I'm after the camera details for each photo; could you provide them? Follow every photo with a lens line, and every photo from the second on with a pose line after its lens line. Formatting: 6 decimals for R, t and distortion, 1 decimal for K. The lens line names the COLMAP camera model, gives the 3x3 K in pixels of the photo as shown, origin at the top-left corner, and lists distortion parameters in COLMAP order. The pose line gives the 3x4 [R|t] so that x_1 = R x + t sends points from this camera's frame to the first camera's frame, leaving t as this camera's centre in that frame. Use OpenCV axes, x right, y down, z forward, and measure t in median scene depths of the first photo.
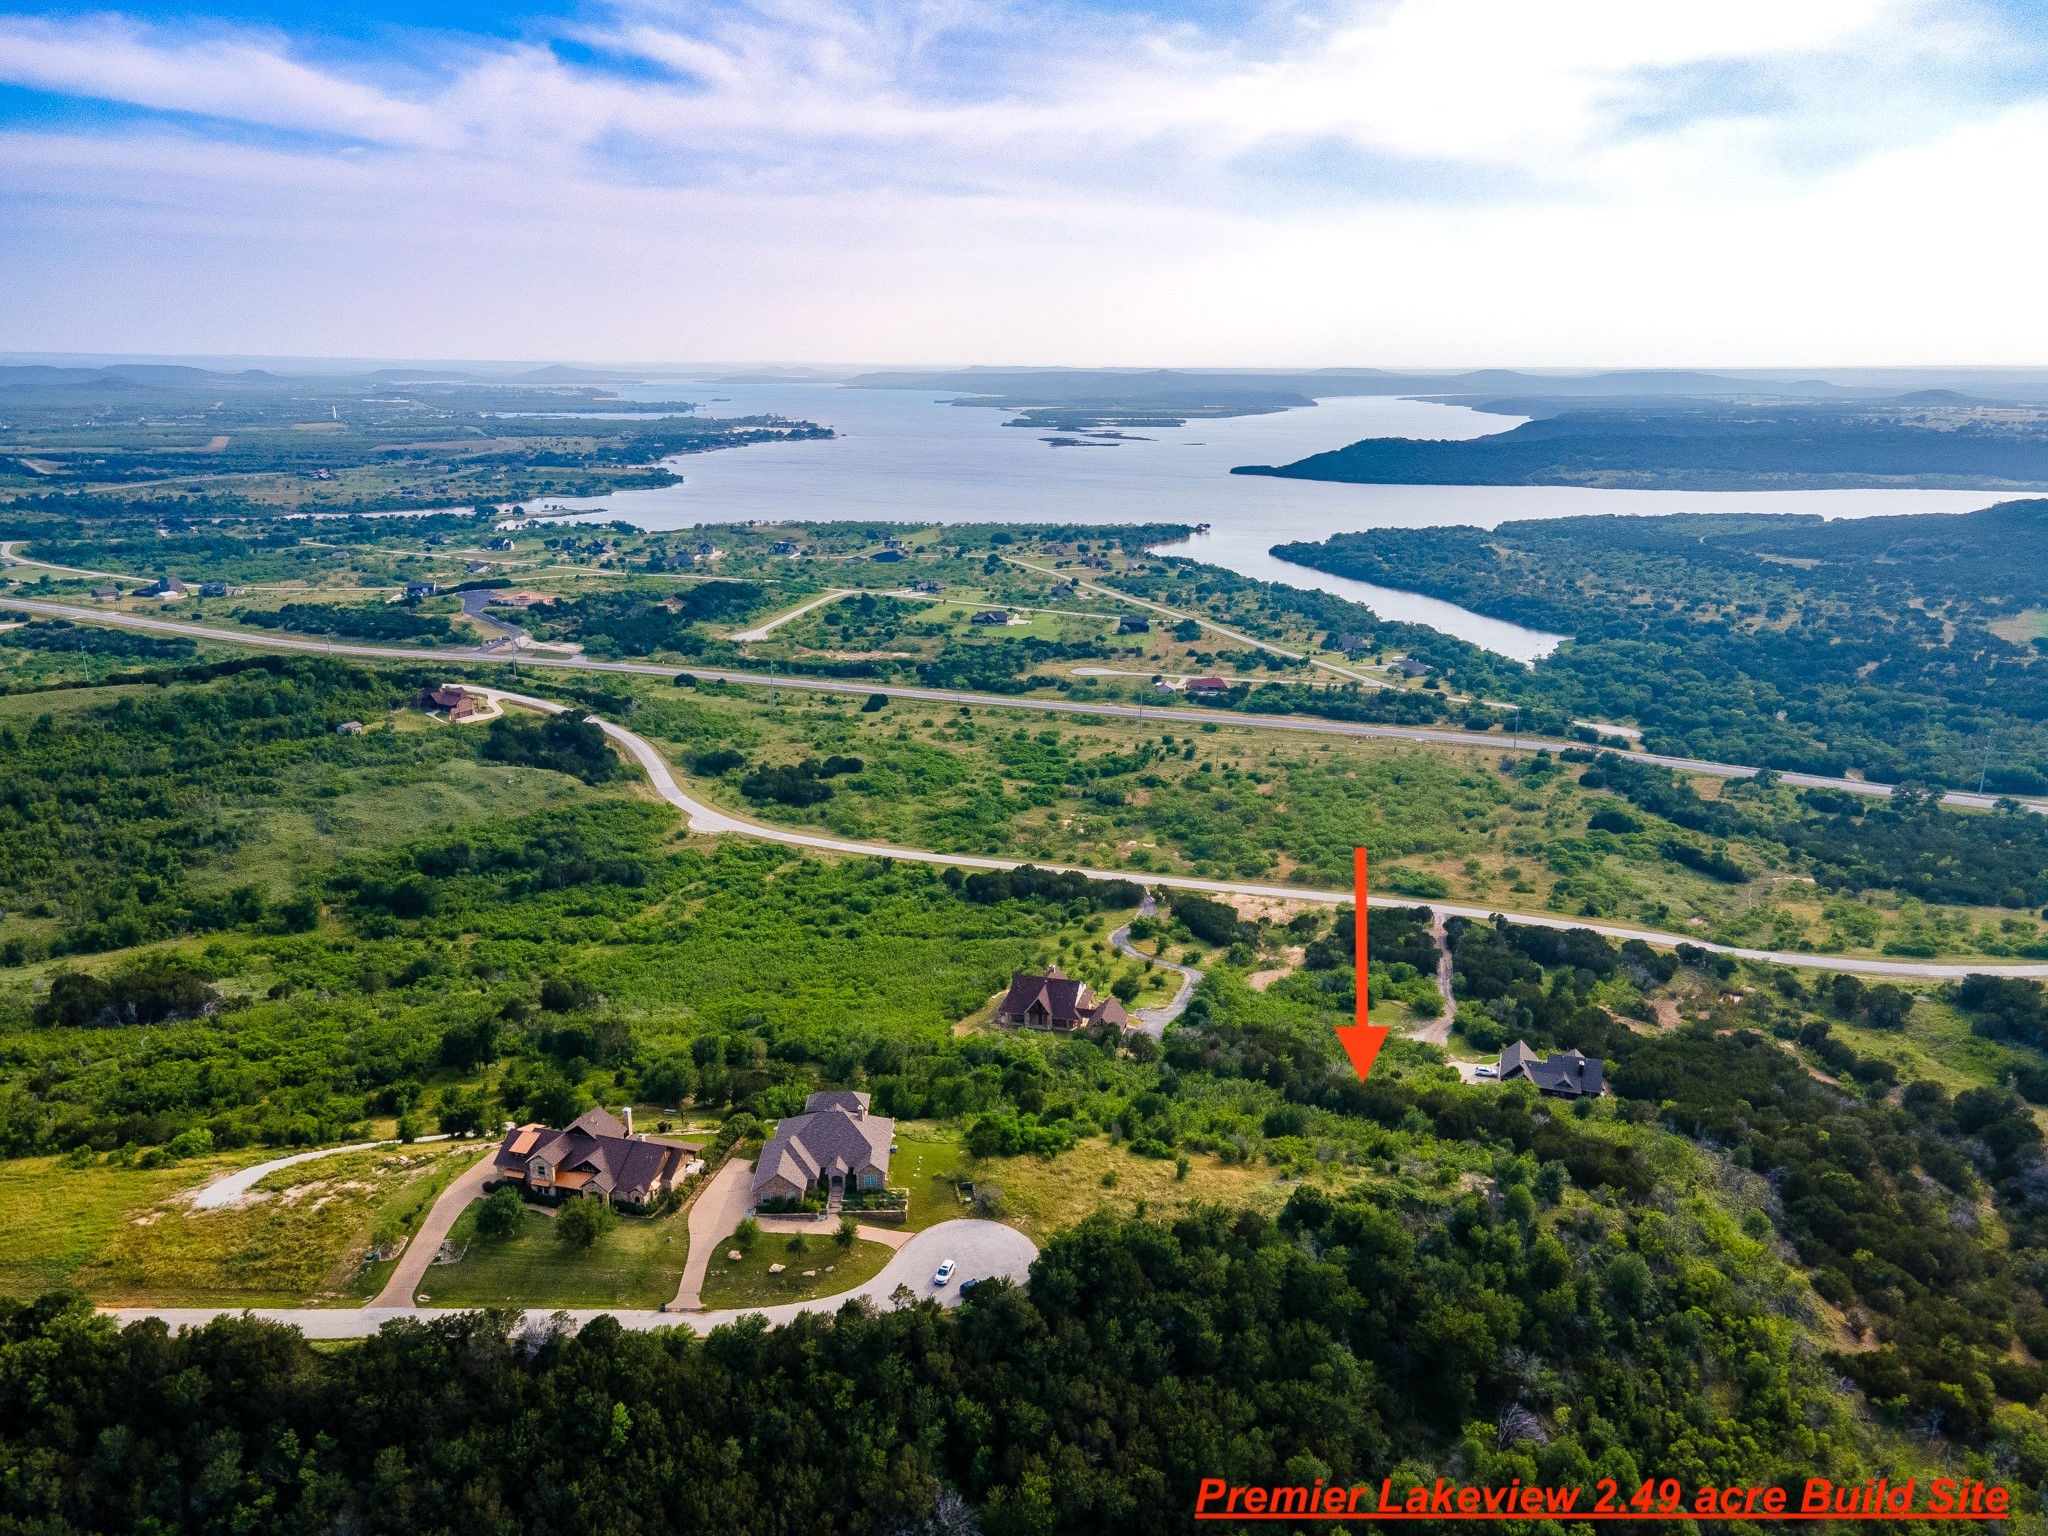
lens RADIAL K [[1490.4, 0, 1019.6], [0, 1490.4, 770.3], [0, 0, 1]] dist [0.022200, 0.045291]
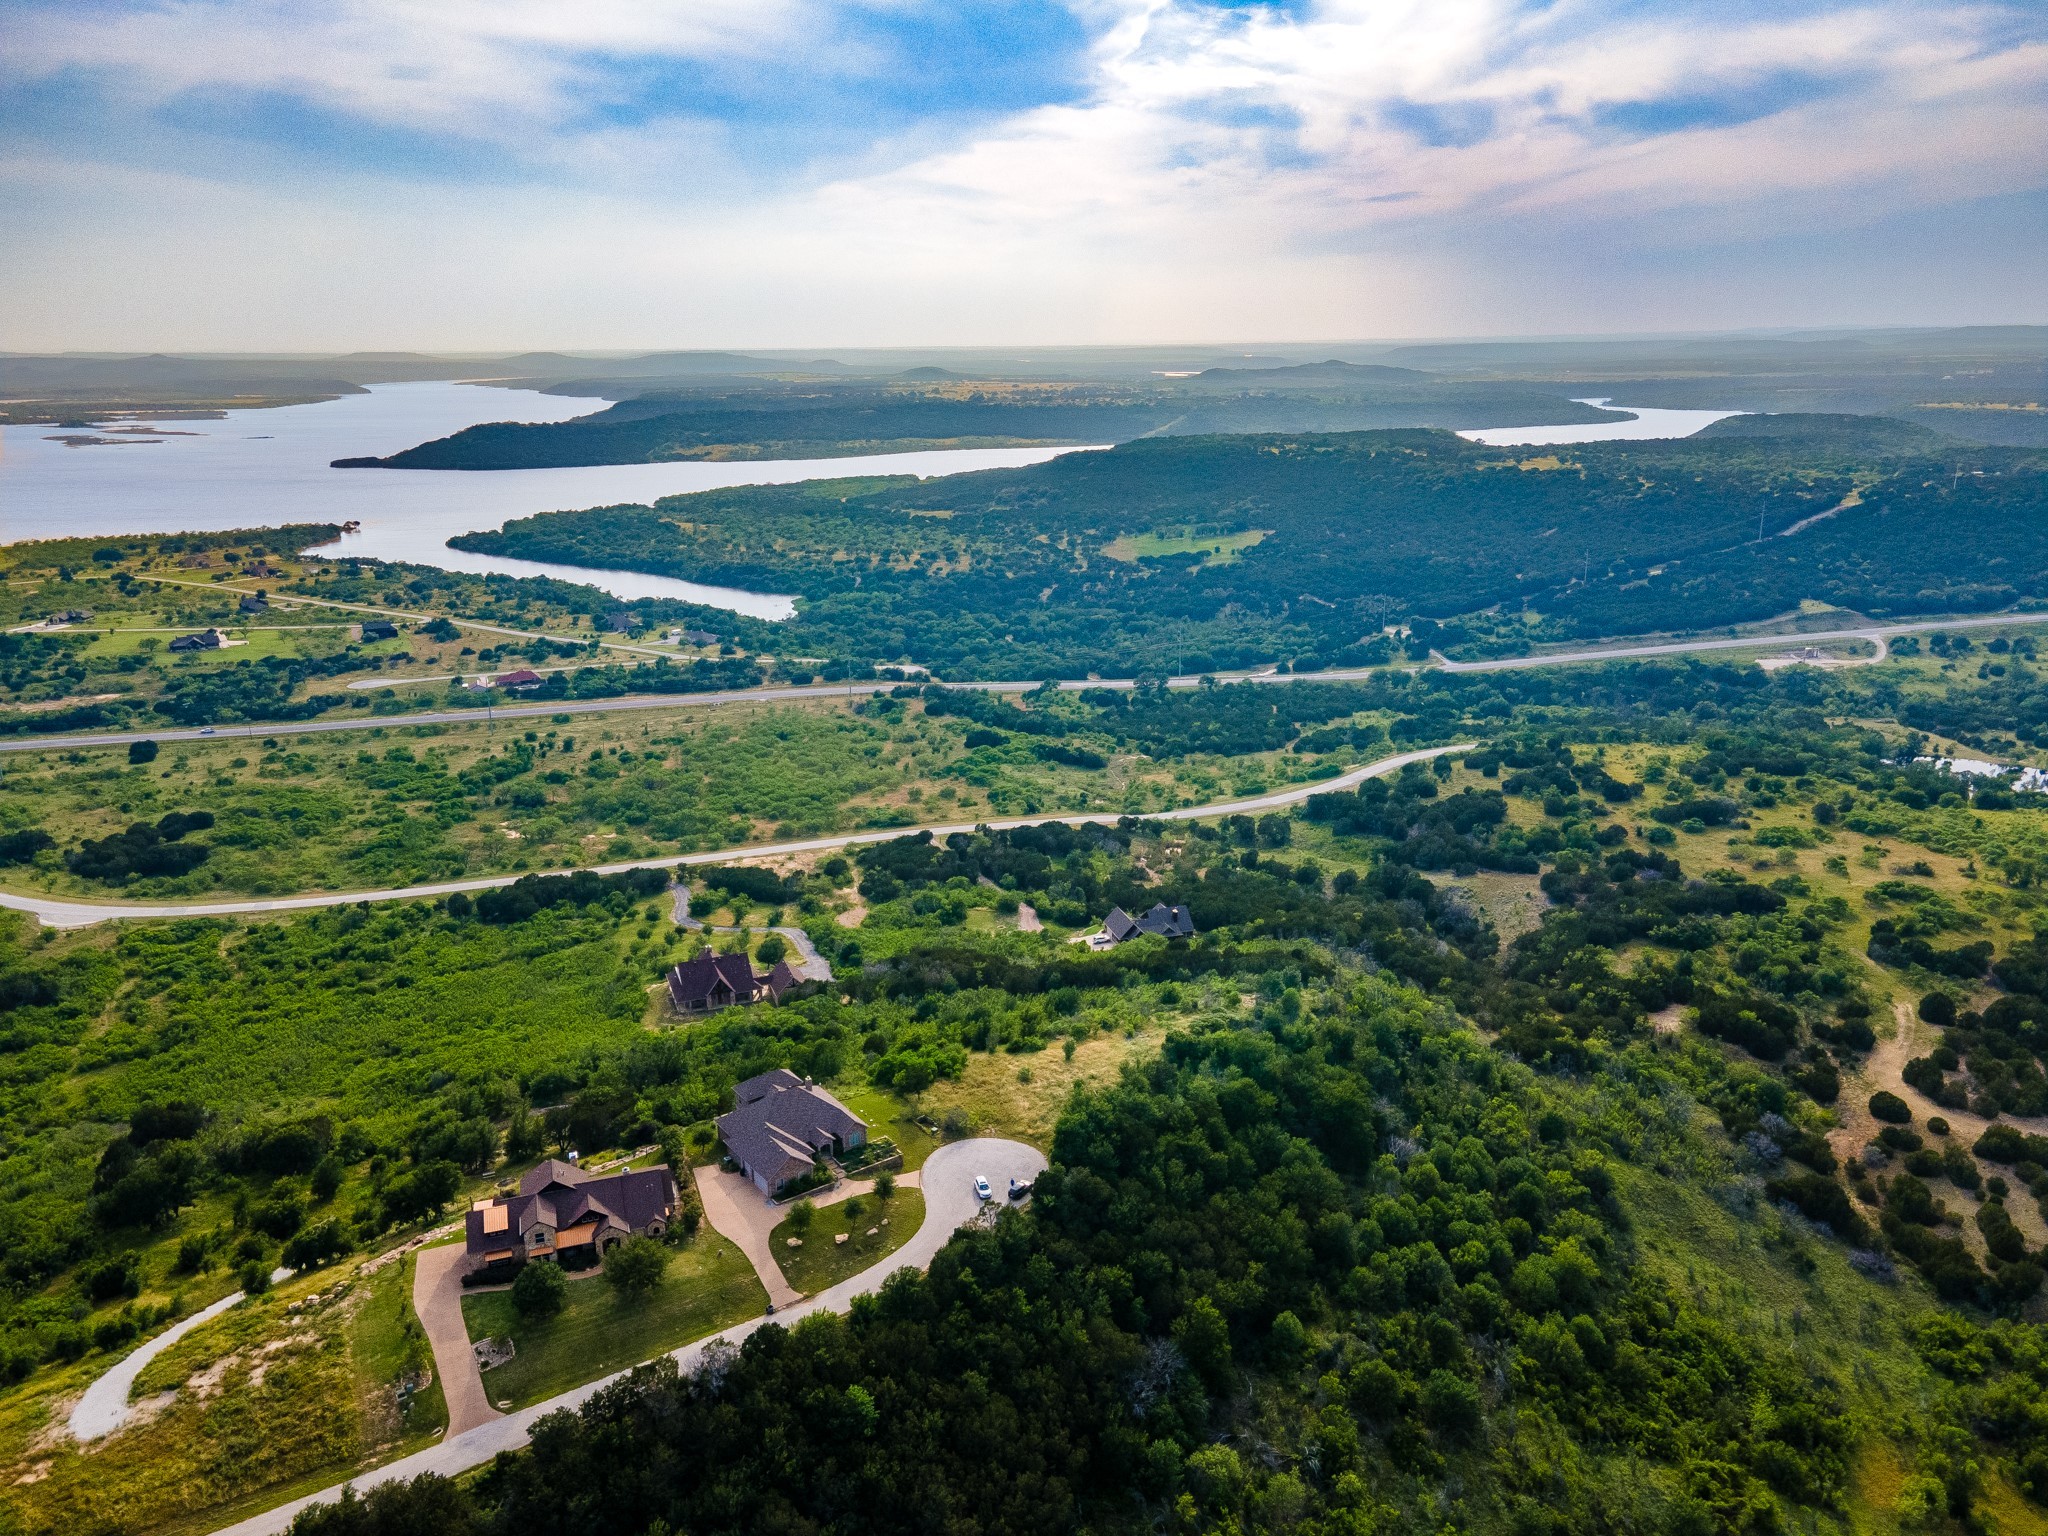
lens RADIAL K [[1490.4, 0, 1019.6], [0, 1490.4, 770.3], [0, 0, 1]] dist [0.022200, 0.045291]
pose [[0.821334, -0.171743, 0.543981, -0.213478], [0.166055, 0.984287, 0.060036, -0.005854], [-0.545744, 0.041021, 0.836947, 0.033150]]
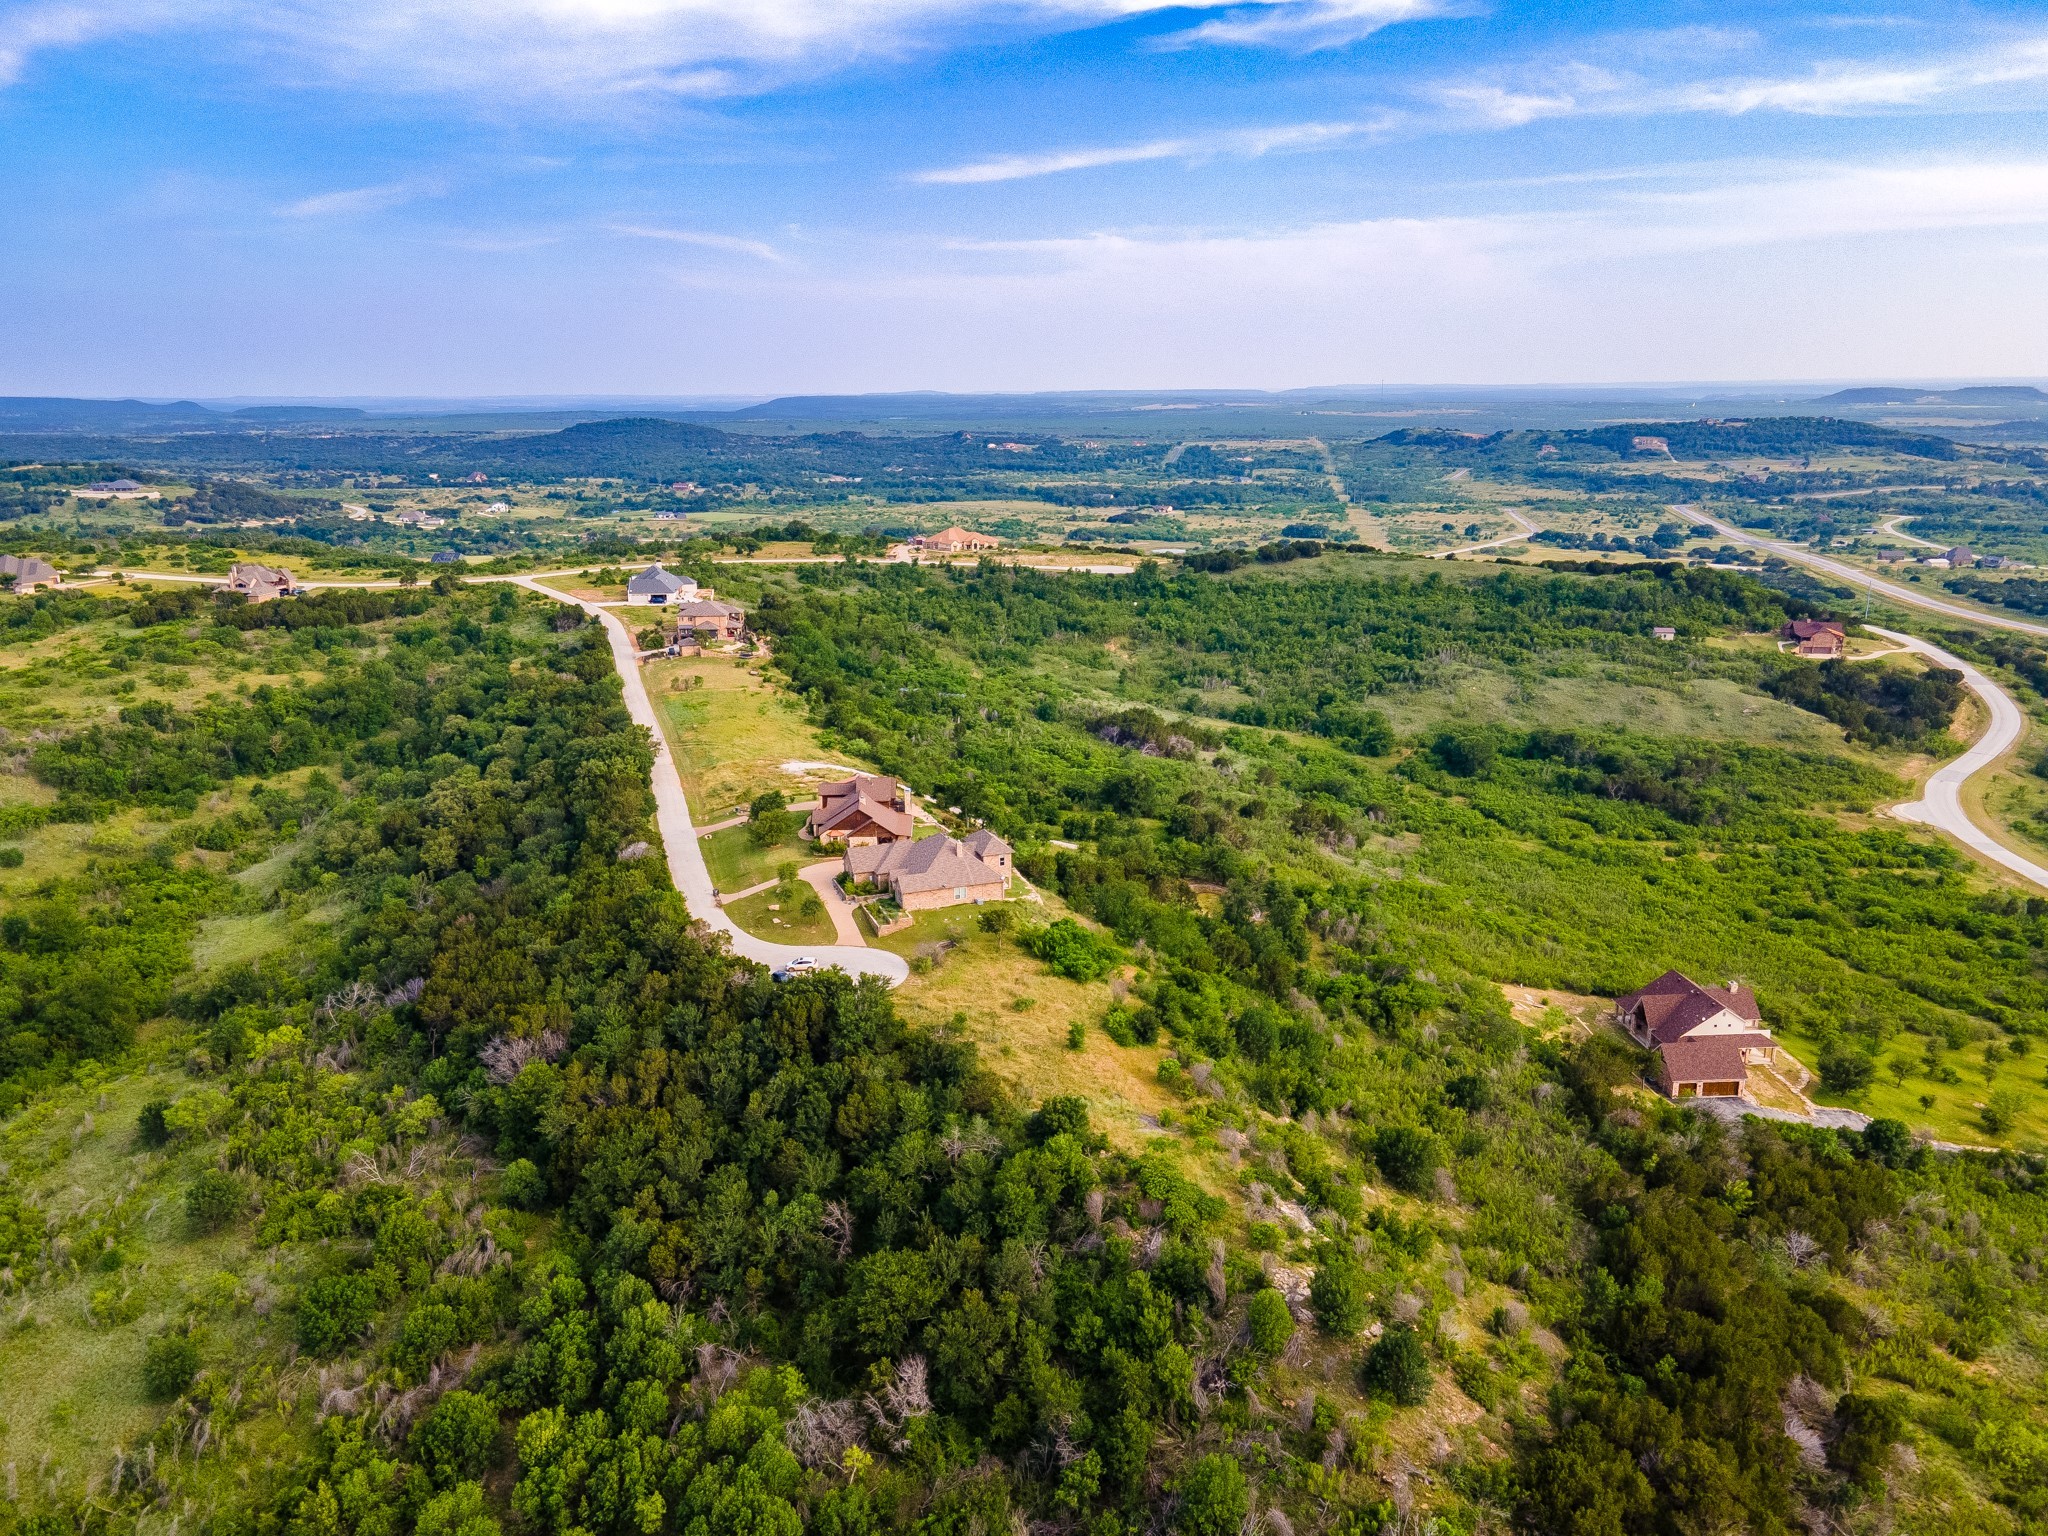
lens RADIAL K [[1489.9, 0, 1026.1], [0, 1489.9, 773.9], [0, 0, 1]] dist [0.018574, 0.034163]
pose [[0.318291, 0.228464, -0.920051, 0.339146], [-0.245214, 0.957337, 0.152891, 0.009624], [0.915730, 0.176946, 0.360735, 0.291478]]
